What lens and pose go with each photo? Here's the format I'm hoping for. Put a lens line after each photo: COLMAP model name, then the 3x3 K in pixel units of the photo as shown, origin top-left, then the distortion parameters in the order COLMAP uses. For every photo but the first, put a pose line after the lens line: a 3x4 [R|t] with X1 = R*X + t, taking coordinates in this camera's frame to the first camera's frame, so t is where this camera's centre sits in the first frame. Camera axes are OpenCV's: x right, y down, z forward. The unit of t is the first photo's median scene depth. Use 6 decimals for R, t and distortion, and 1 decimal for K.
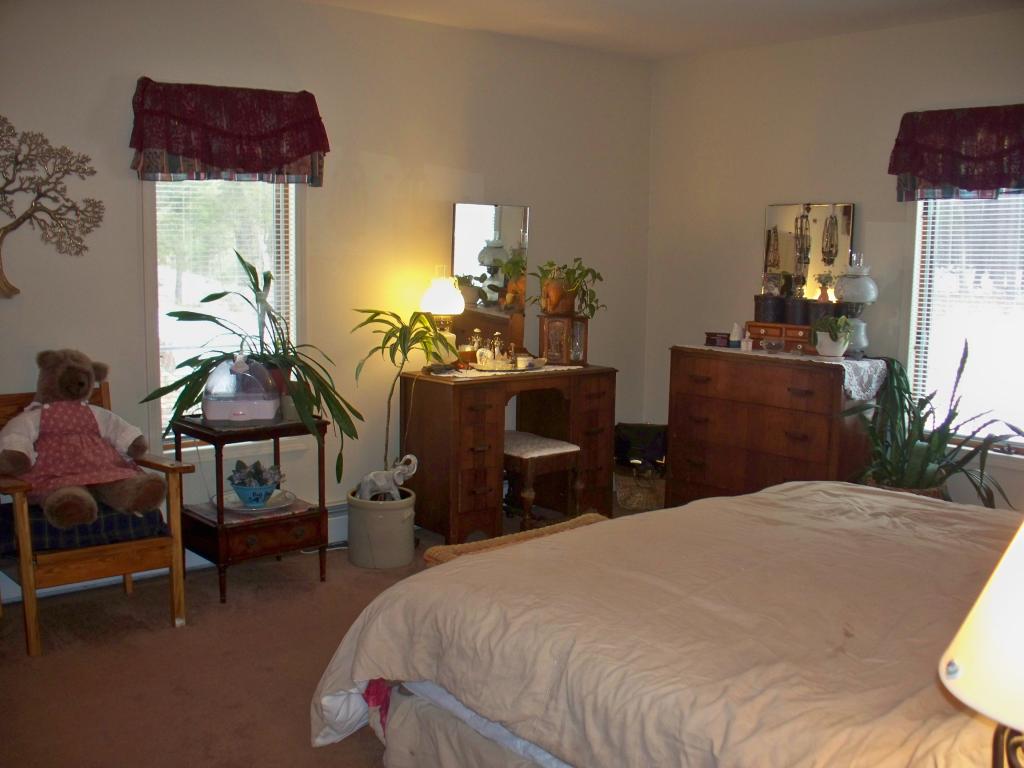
lens RADIAL K [[1074.0, 0, 512.9], [0, 1074.0, 399.0], [0, 0, 1]] dist [-0.211382, 0.240773]
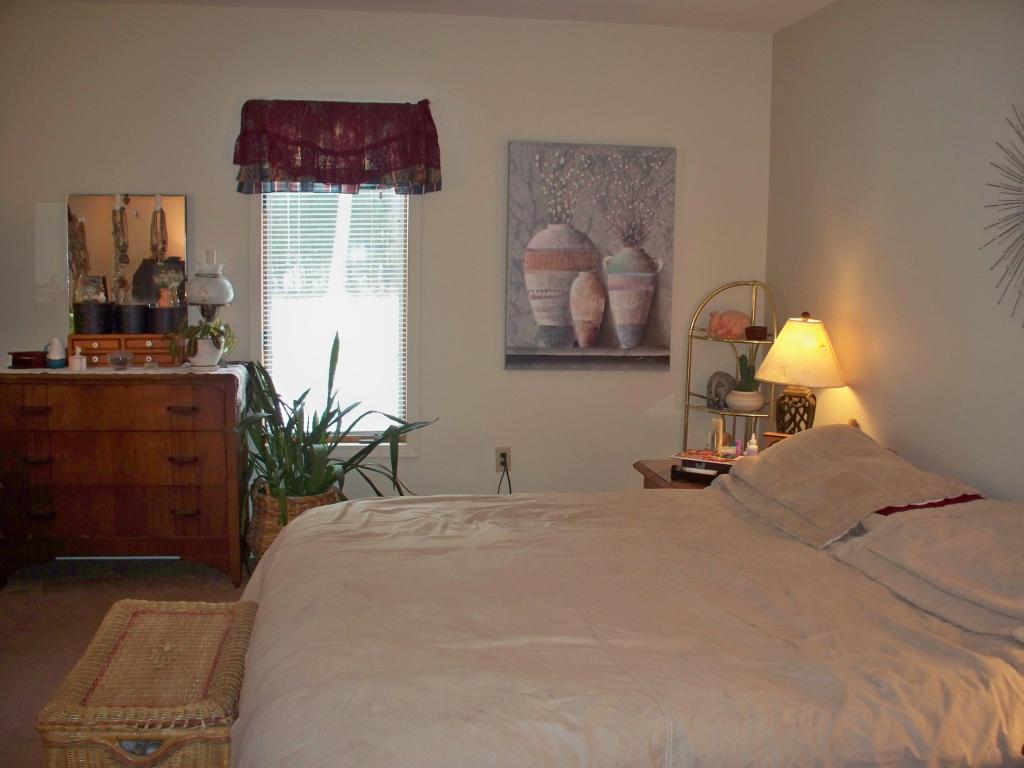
lens RADIAL K [[1074.0, 0, 512.9], [0, 1074.0, 399.0], [0, 0, 1]] dist [-0.211382, 0.240773]
pose [[0.532210, -0.115600, 0.838683, -0.315930], [0.108250, 0.991795, 0.068011, -0.045380], [-0.839663, 0.054592, 0.540357, 0.298485]]
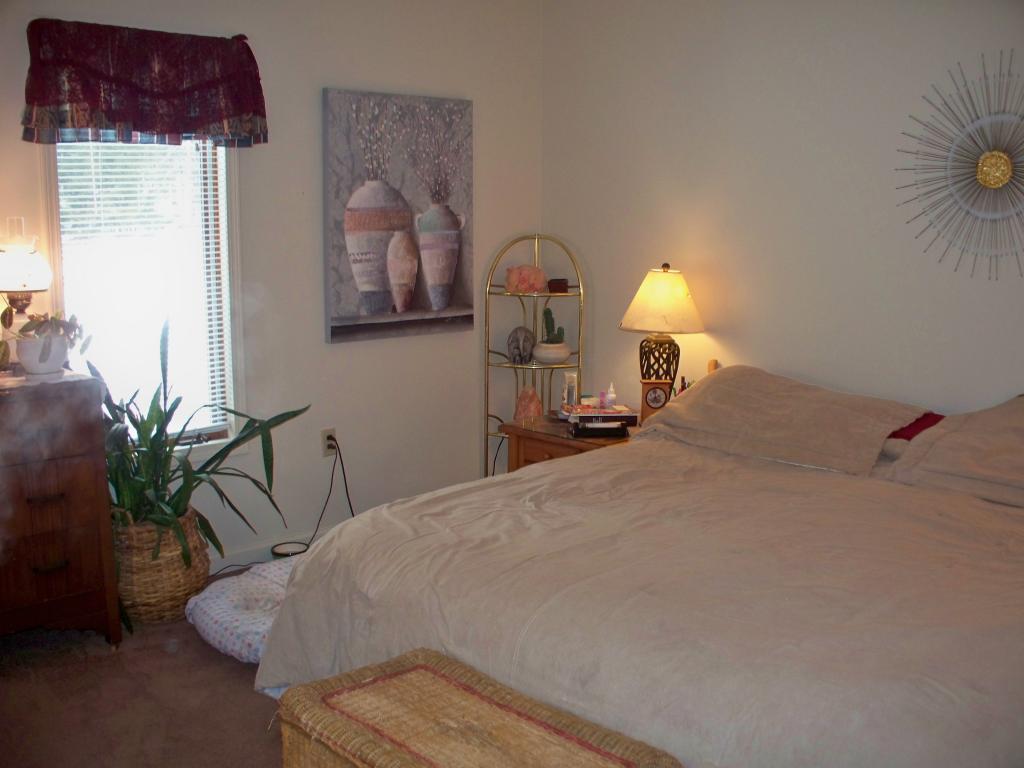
lens RADIAL K [[1074.0, 0, 512.9], [0, 1074.0, 399.0], [0, 0, 1]] dist [-0.211382, 0.240773]
pose [[-0.053229, -0.186405, 0.981030, -0.373397], [0.135653, 0.971966, 0.192043, -0.111312], [-0.989325, 0.143302, -0.026451, 0.725347]]
